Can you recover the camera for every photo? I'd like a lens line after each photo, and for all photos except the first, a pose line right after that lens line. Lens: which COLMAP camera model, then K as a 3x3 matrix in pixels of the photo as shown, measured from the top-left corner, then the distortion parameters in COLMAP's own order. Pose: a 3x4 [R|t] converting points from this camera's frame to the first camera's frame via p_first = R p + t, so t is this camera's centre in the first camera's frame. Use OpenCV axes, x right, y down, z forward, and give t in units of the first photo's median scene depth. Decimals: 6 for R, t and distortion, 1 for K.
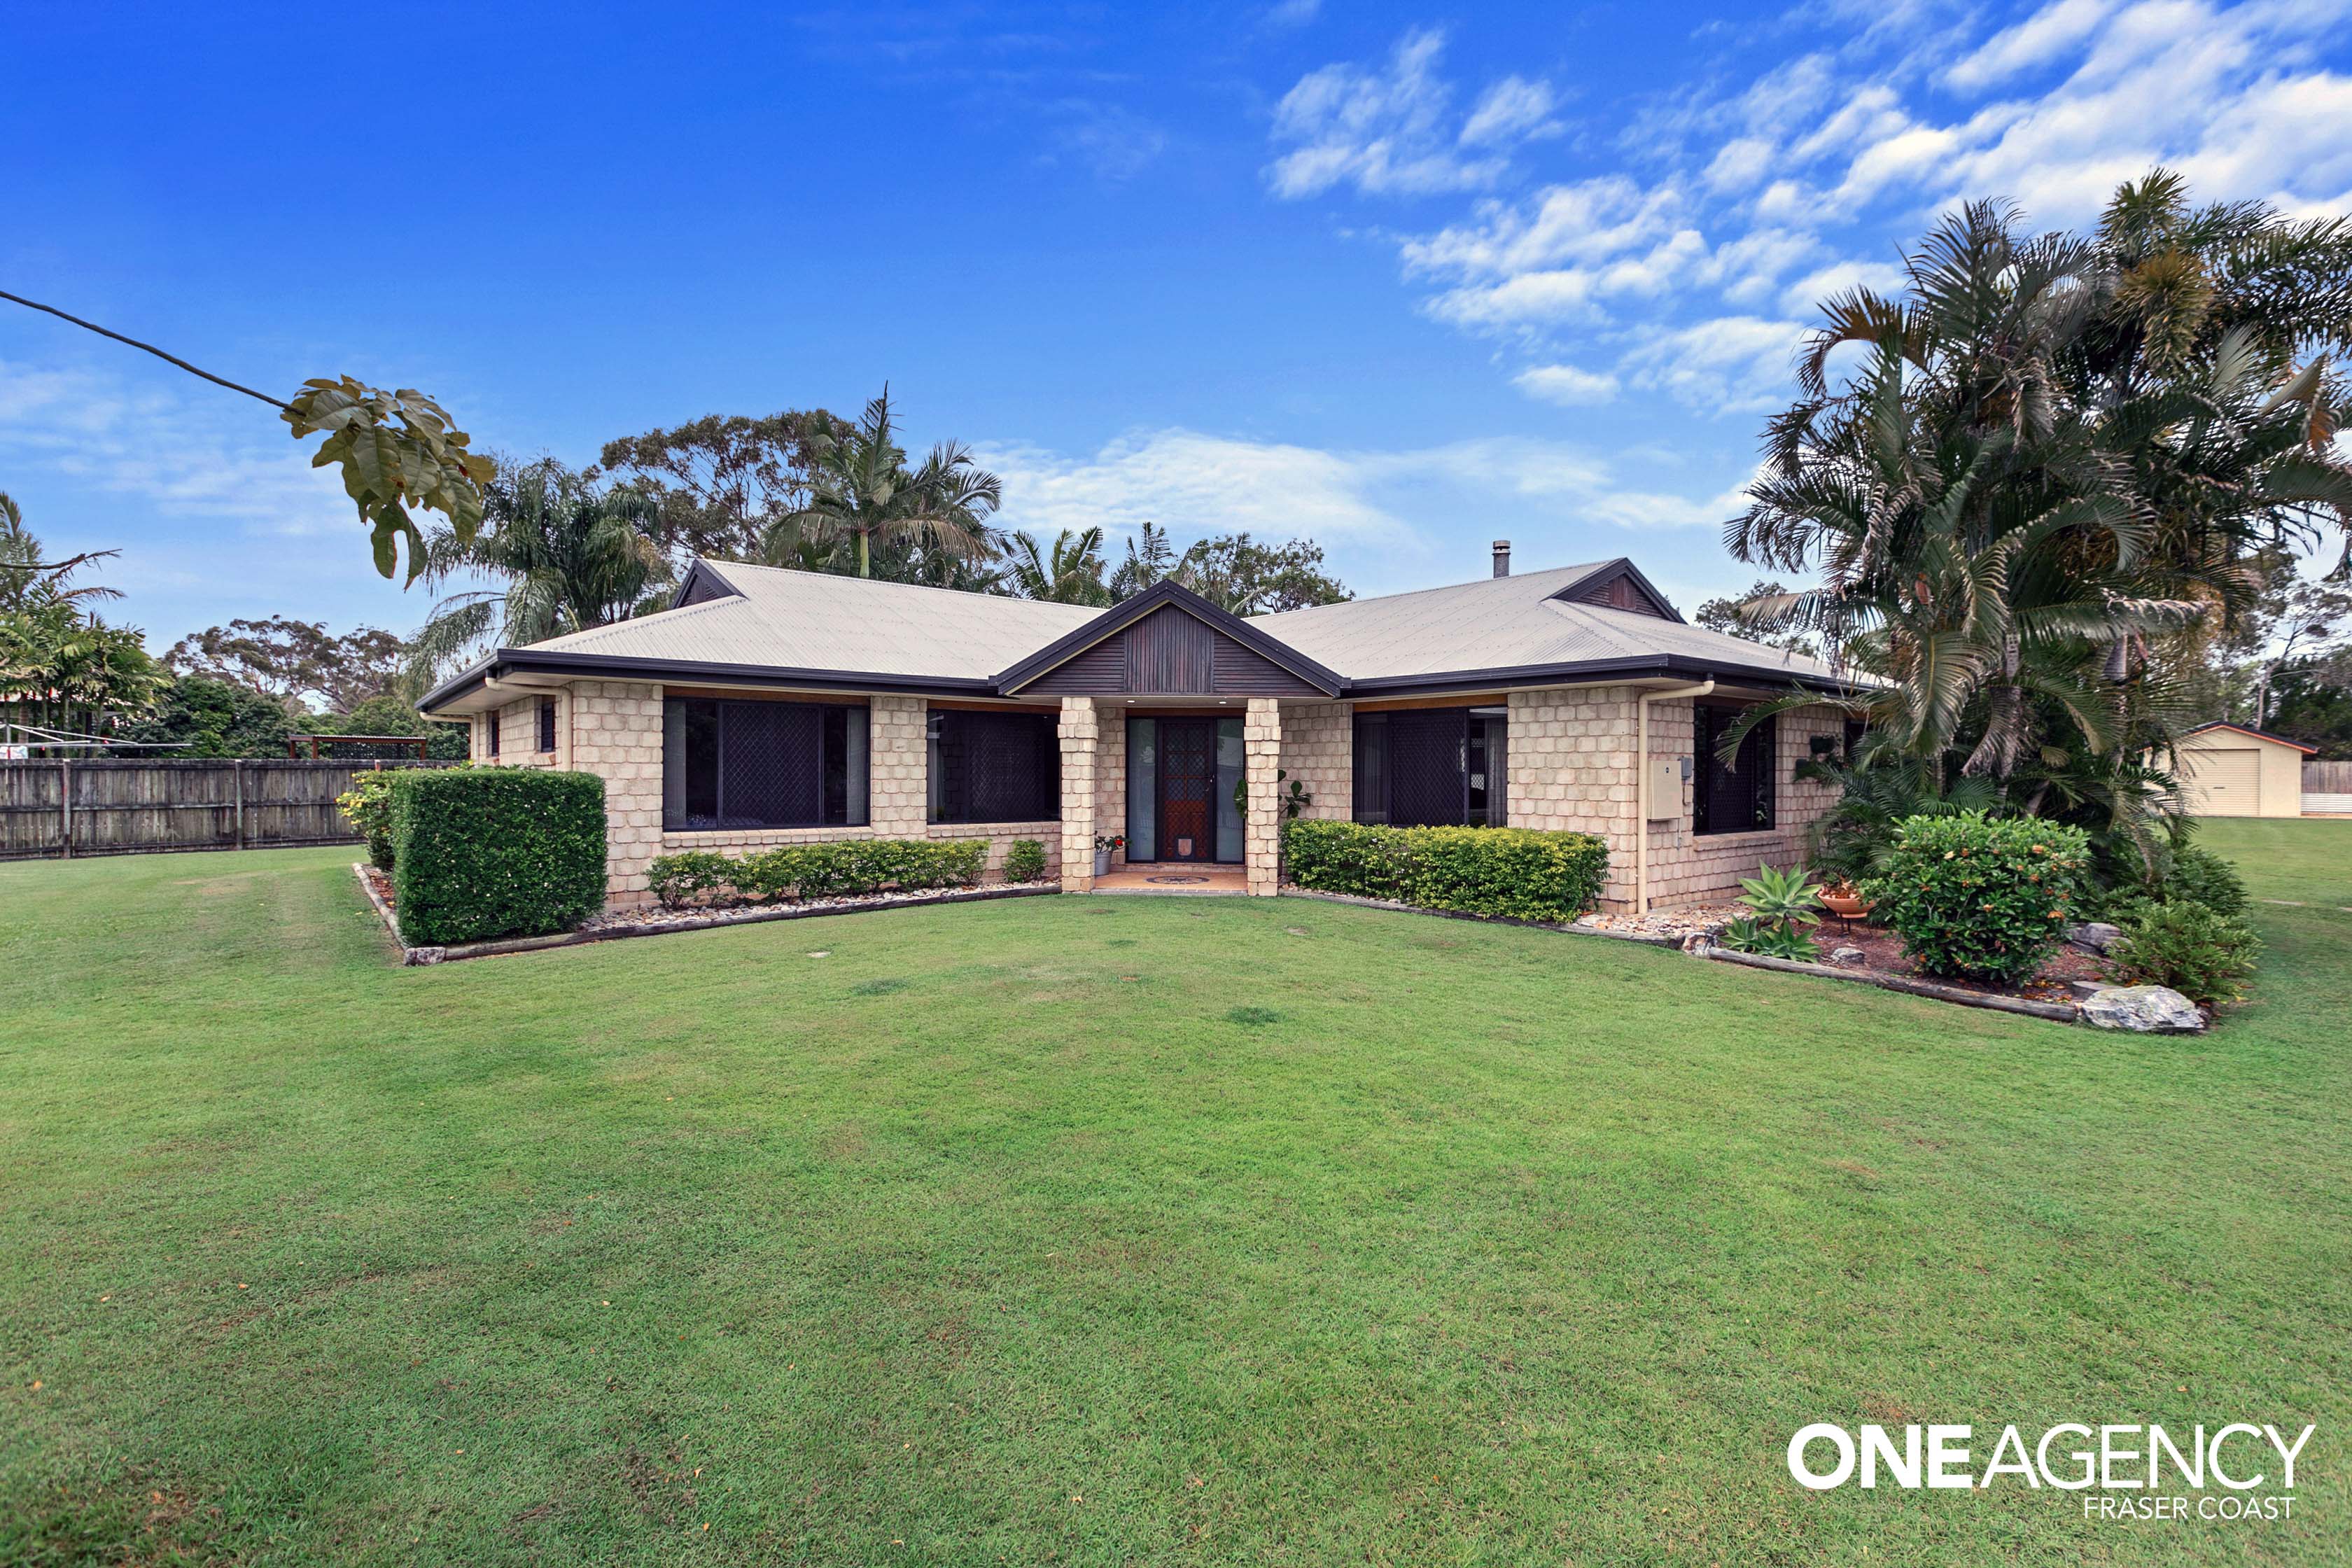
lens RADIAL K [[1074.5, 0, 1175.1], [0, 1074.5, 791.8], [0, 0, 1]] dist [0.001126, -0.000320]
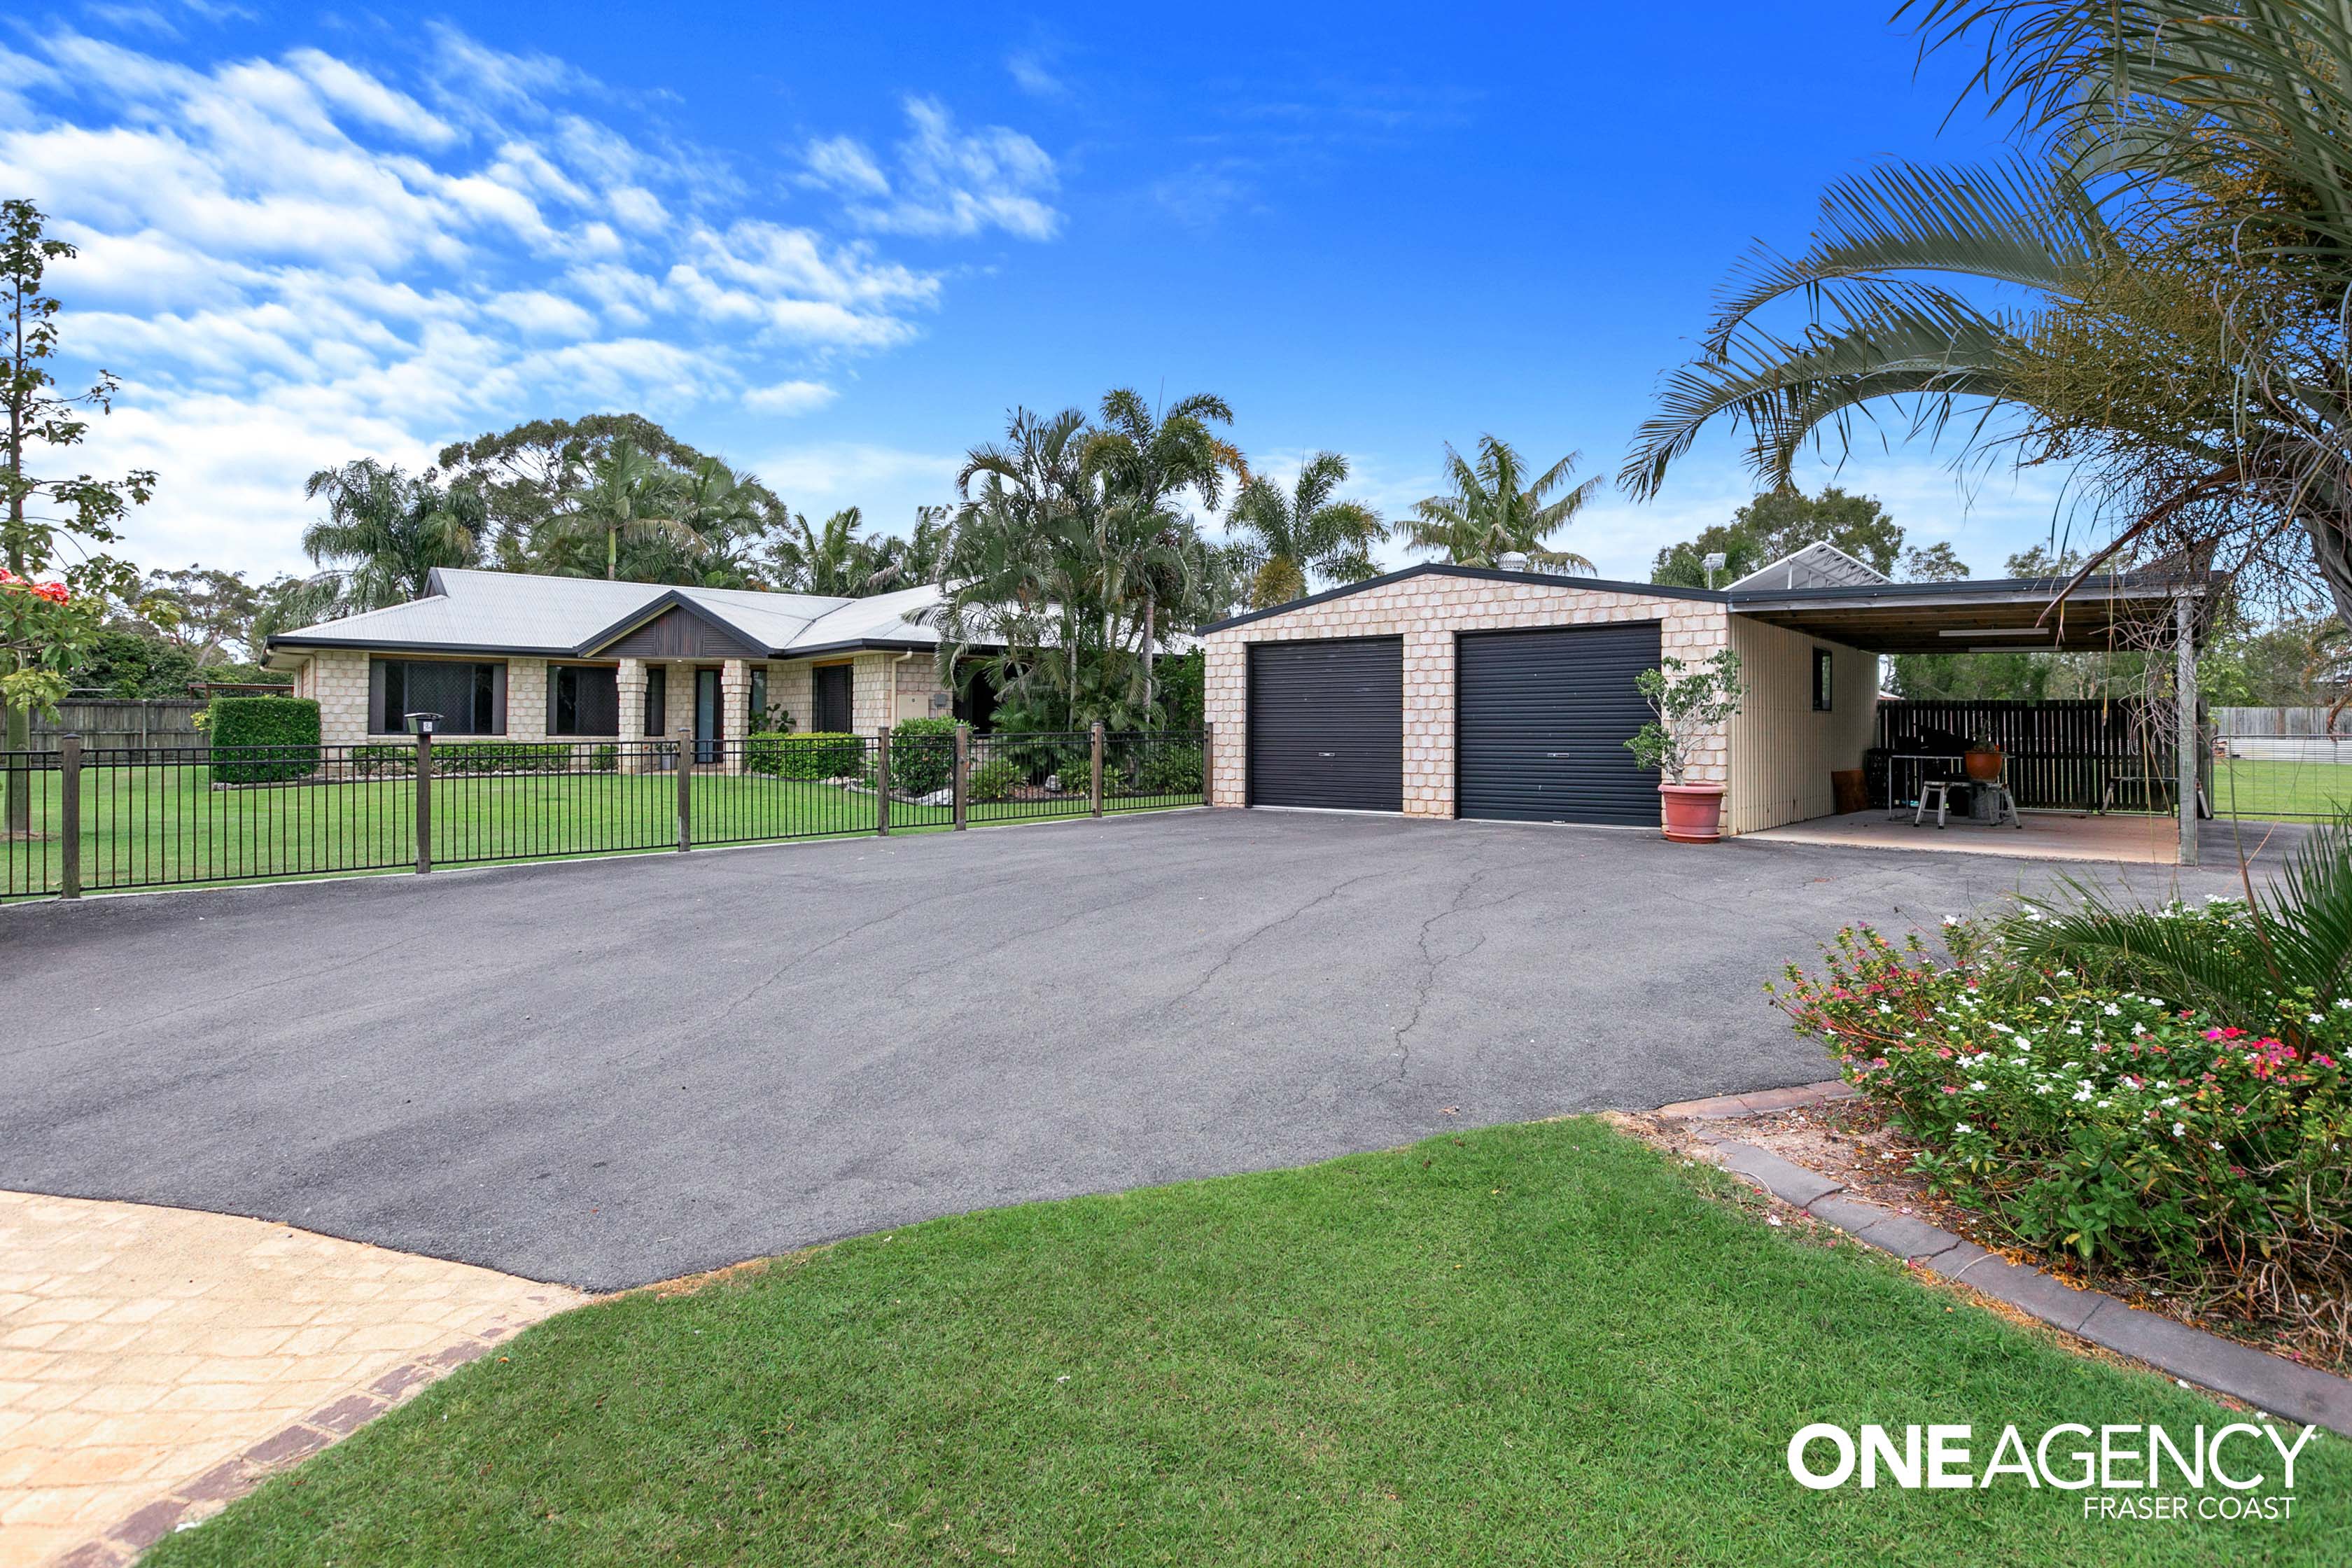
lens RADIAL K [[1220.0, 0, 1176.6], [0, 1220.0, 730.3], [0, 0, 1]] dist [-0.002554, -0.000563]
pose [[0.999774, 0.002298, -0.021148, 0.517111], [-0.002665, 0.999846, -0.017345, 0.034901], [0.021104, 0.017397, 0.999626, -0.568027]]
